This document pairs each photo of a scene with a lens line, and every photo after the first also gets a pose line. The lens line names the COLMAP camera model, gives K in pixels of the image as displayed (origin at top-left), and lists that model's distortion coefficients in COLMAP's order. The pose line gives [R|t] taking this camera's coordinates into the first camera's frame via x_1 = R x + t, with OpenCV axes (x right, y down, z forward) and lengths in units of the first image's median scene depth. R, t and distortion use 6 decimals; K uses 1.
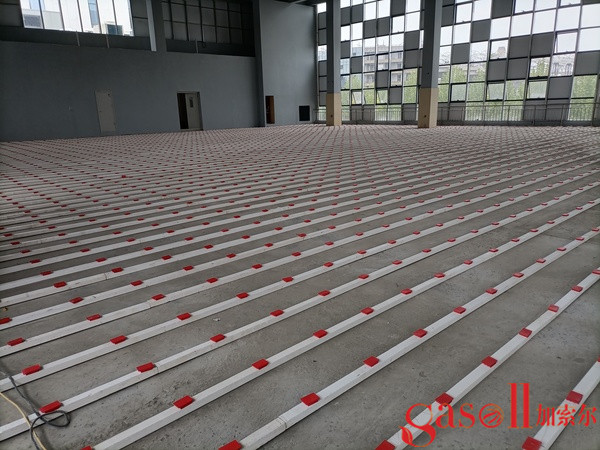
lens RADIAL K [[443.2, 0, 299.8], [0, 443.2, 226.4], [0, 0, 1]] dist [0.043746, -0.032596]
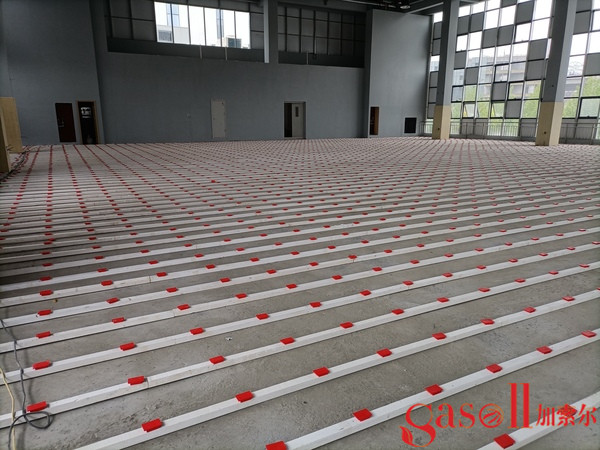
lens RADIAL K [[443.2, 0, 299.9], [0, 443.2, 227.5], [0, 0, 1]] dist [0.043746, -0.032596]
pose [[0.970556, 0.083503, -0.225941, 0.089365], [-0.087663, 0.996115, -0.008424, -0.021114], [0.224359, 0.027982, 0.974105, 0.041322]]
